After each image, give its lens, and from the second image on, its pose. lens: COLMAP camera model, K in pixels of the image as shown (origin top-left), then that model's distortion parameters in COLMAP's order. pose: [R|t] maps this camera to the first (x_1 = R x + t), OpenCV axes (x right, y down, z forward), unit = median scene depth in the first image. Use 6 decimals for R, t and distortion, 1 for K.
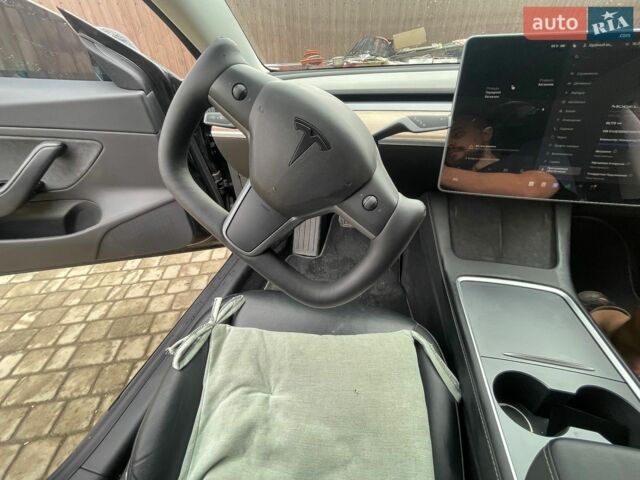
lens RADIAL K [[260.8, 0, 320.0], [0, 260.8, 240.0], [0, 0, 1]] dist [0.000715, -0.000711]
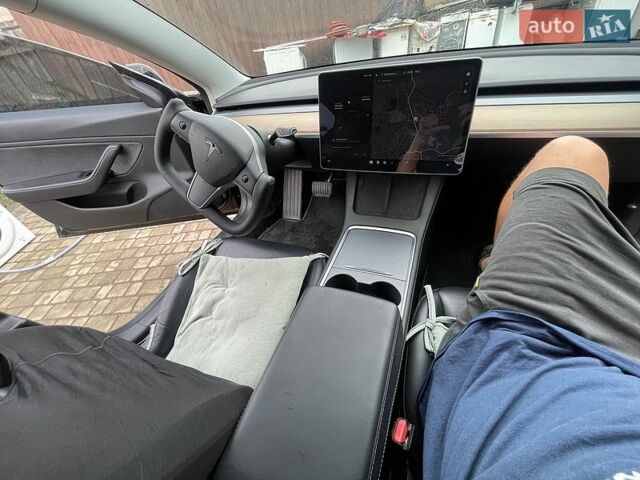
lens RADIAL K [[260.8, 0, 320.0], [0, 260.8, 240.0], [0, 0, 1]] dist [0.000715, -0.000711]
pose [[0.984656, 0.008431, -0.174302, 0.309917], [0.008184, 0.995502, 0.094384, 0.039689], [0.174314, -0.094362, 0.980158, -0.250471]]
